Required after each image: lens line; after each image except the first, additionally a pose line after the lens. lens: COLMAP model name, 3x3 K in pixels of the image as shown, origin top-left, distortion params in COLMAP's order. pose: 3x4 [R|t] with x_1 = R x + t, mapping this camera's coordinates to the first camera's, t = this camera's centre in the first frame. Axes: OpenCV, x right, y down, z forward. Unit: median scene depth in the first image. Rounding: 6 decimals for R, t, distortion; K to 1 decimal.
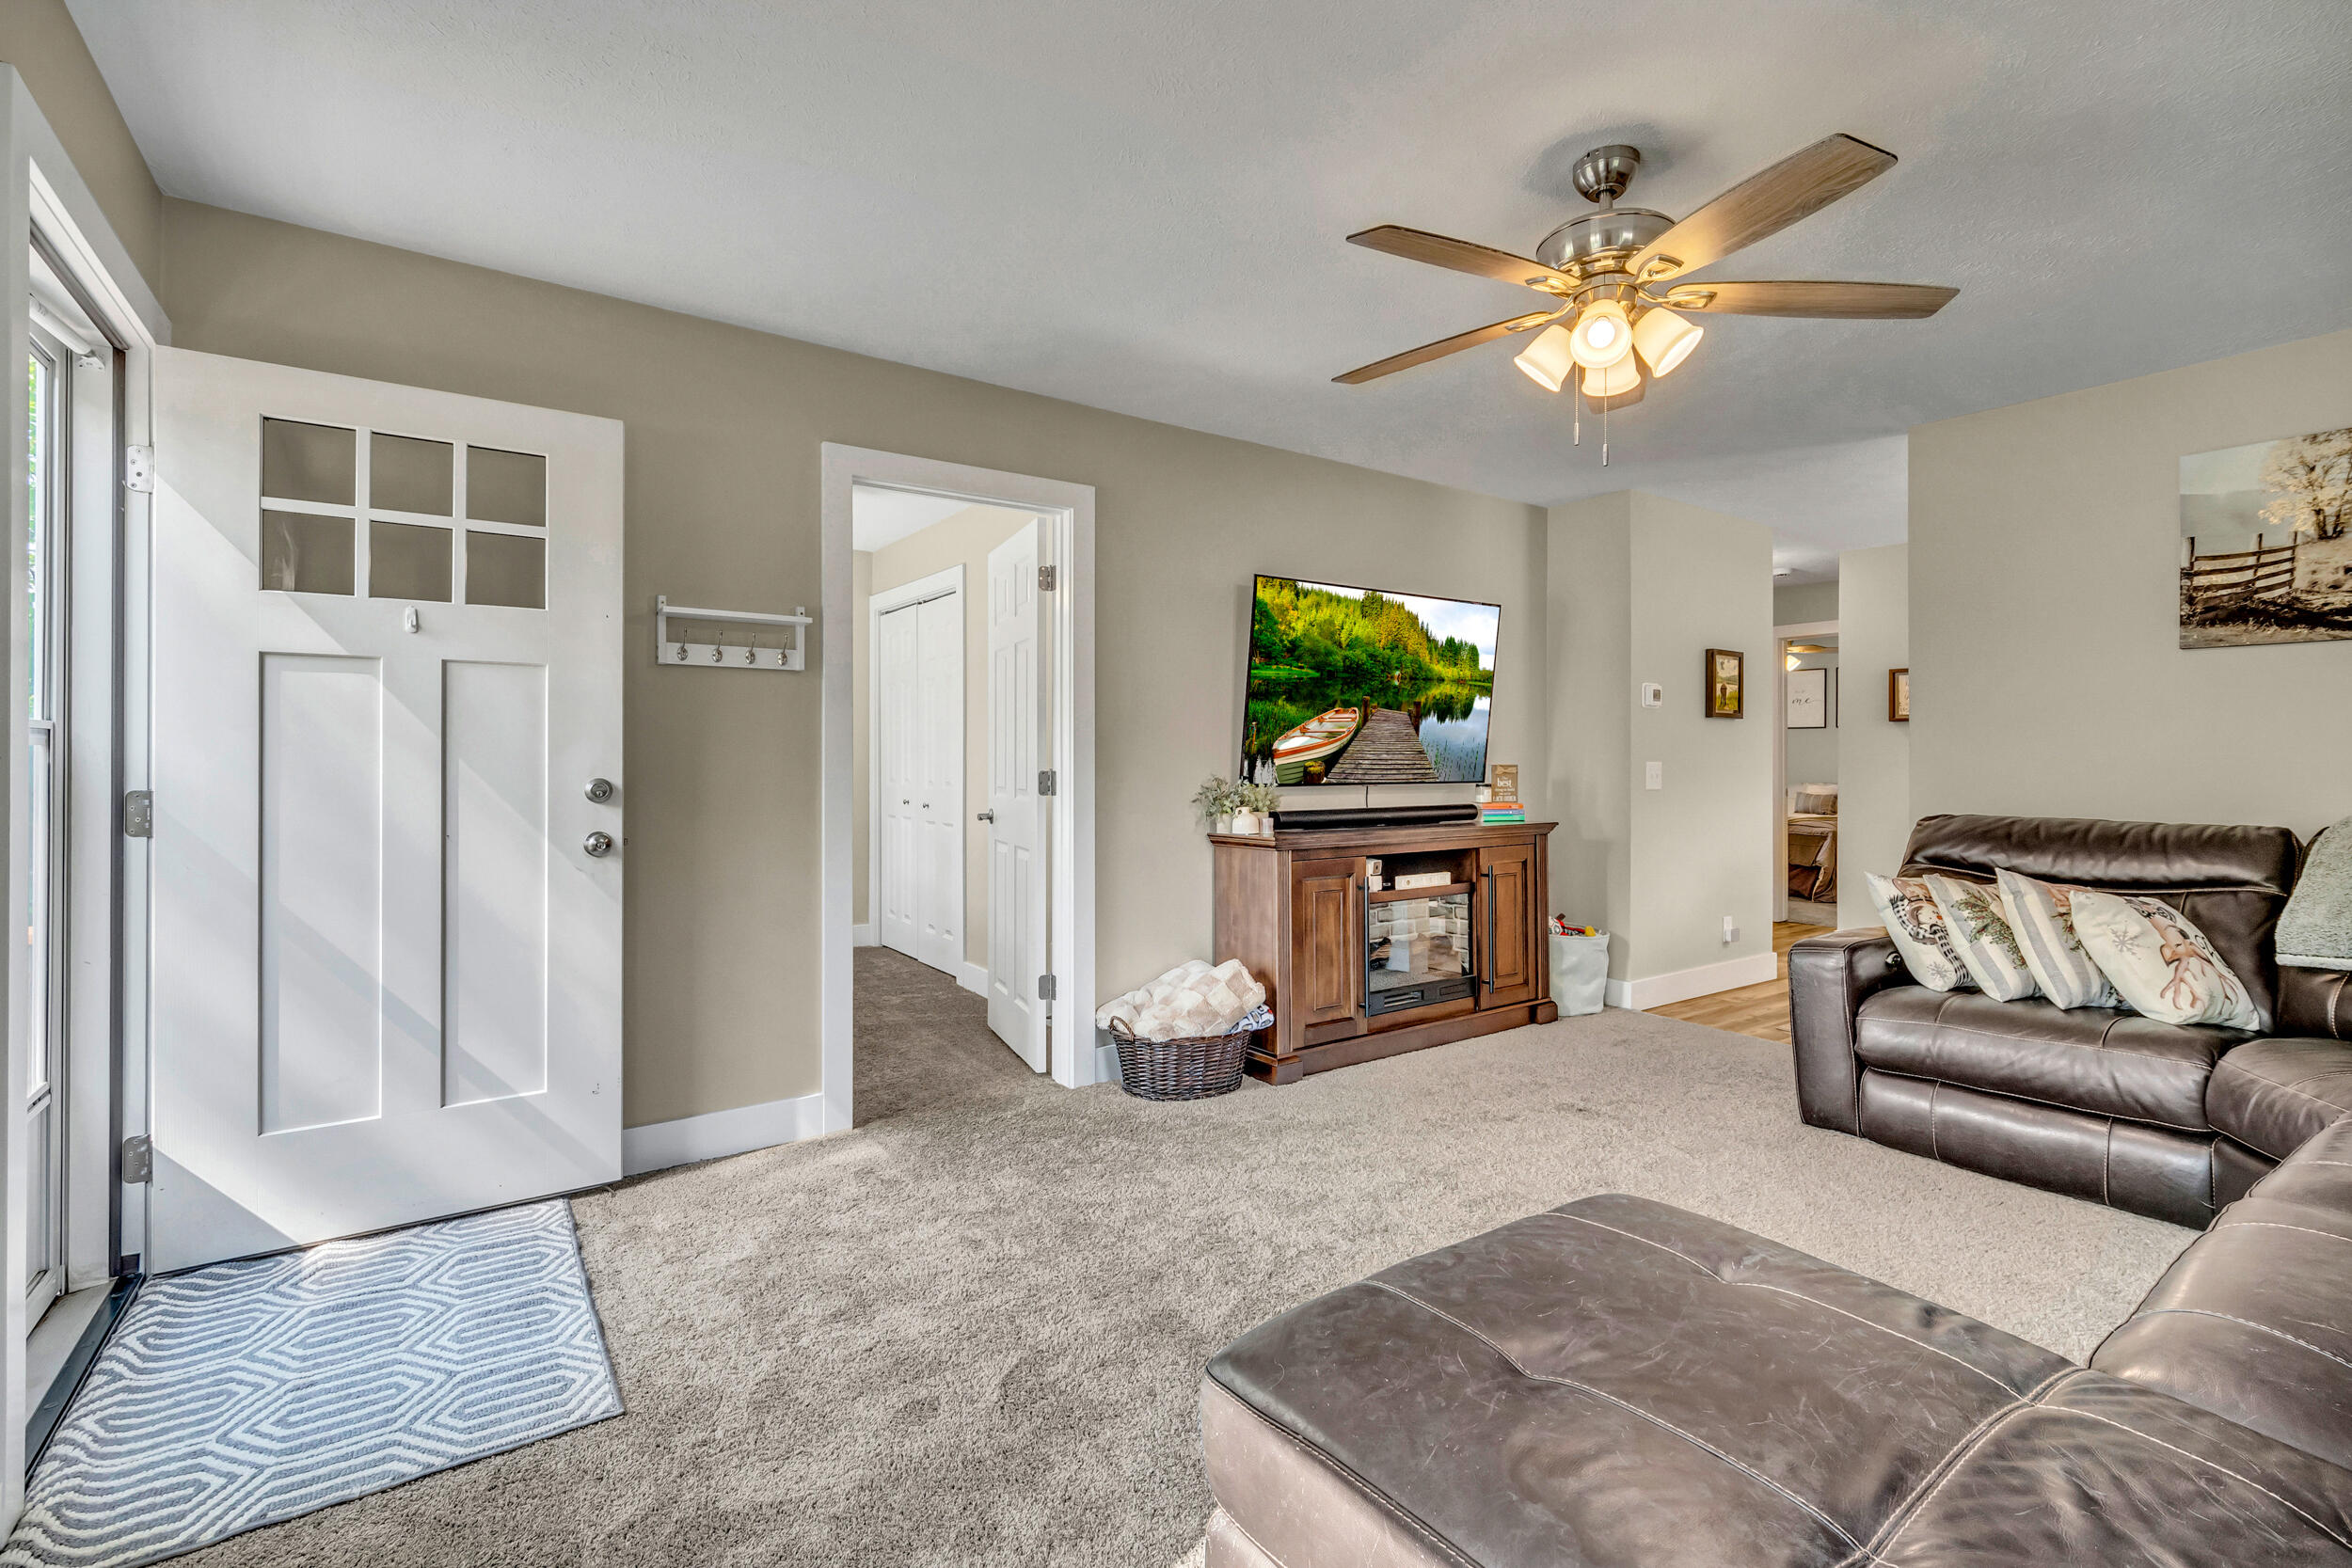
lens RADIAL K [[1062.2, 0, 1170.9], [0, 1062.2, 768.9], [0, 0, 1]] dist [0.000148, -0.001733]
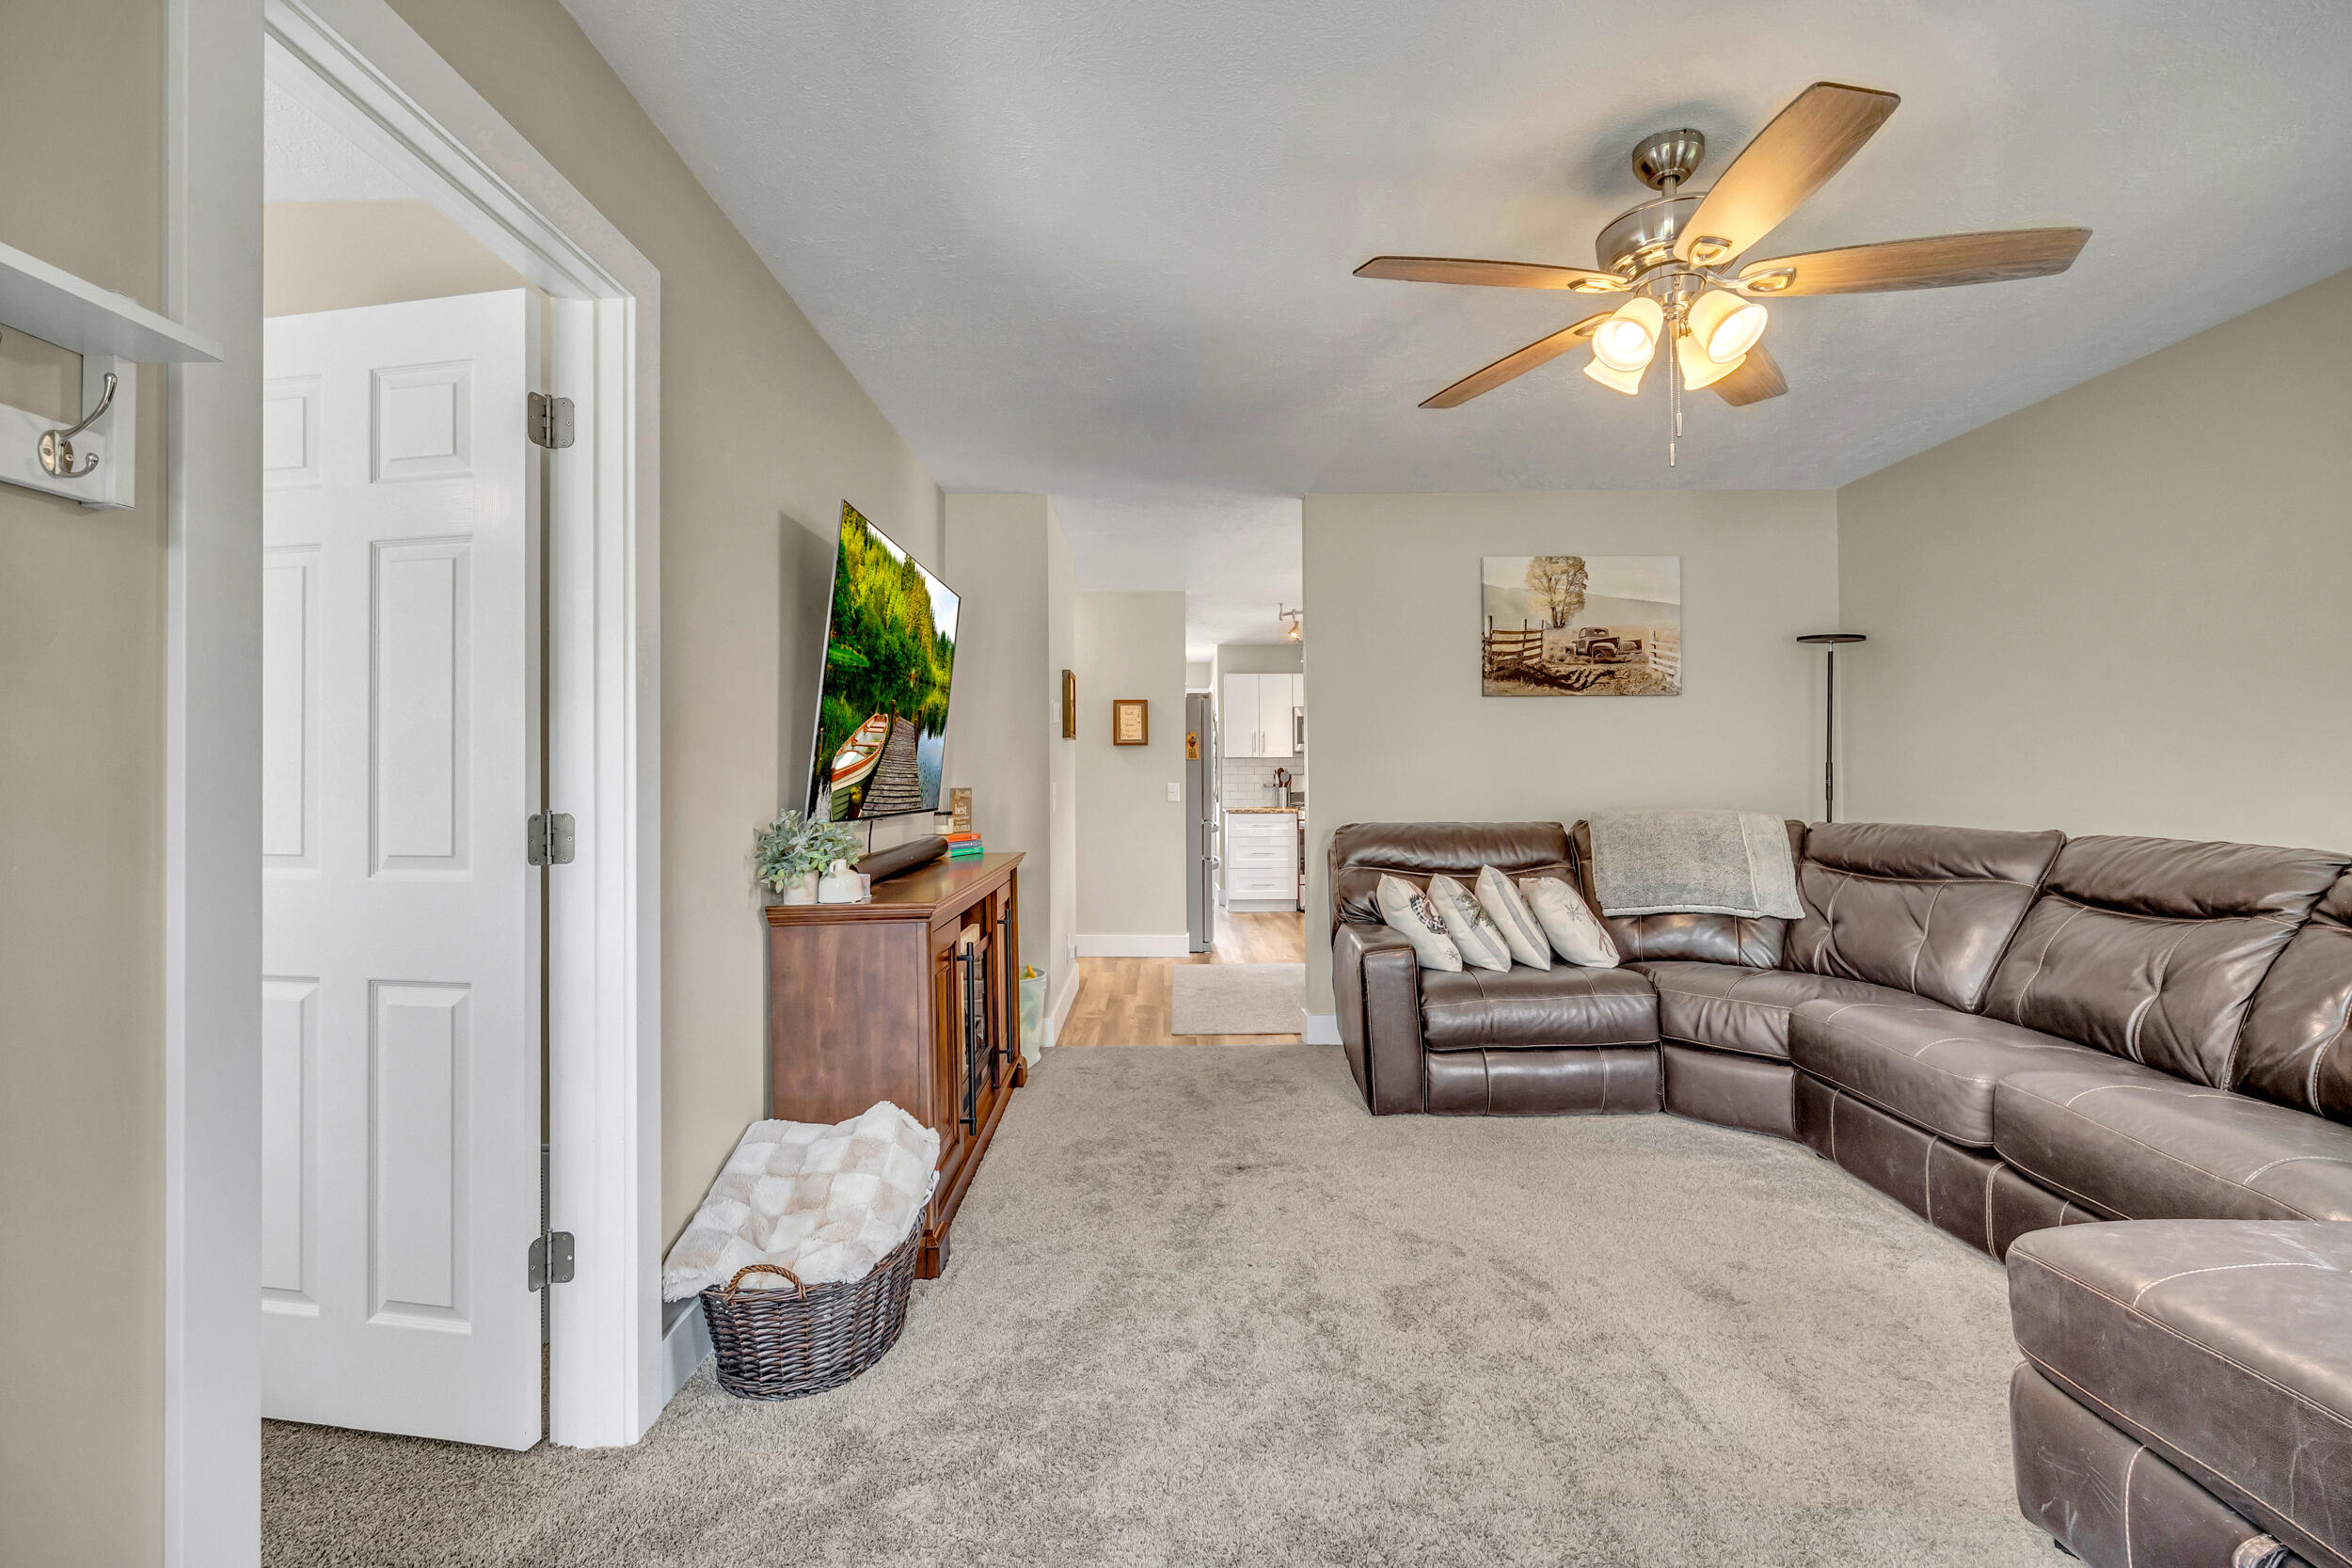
lens RADIAL K [[1053.3, 0, 1184.3], [0, 1053.3, 765.5], [0, 0, 1]] dist [0.002766, -0.000084]
pose [[0.566205, 0.001754, 0.824263, -0.403444], [0.018902, 0.999707, -0.015112, -0.009175], [-0.824048, 0.024137, 0.566006, 0.554234]]
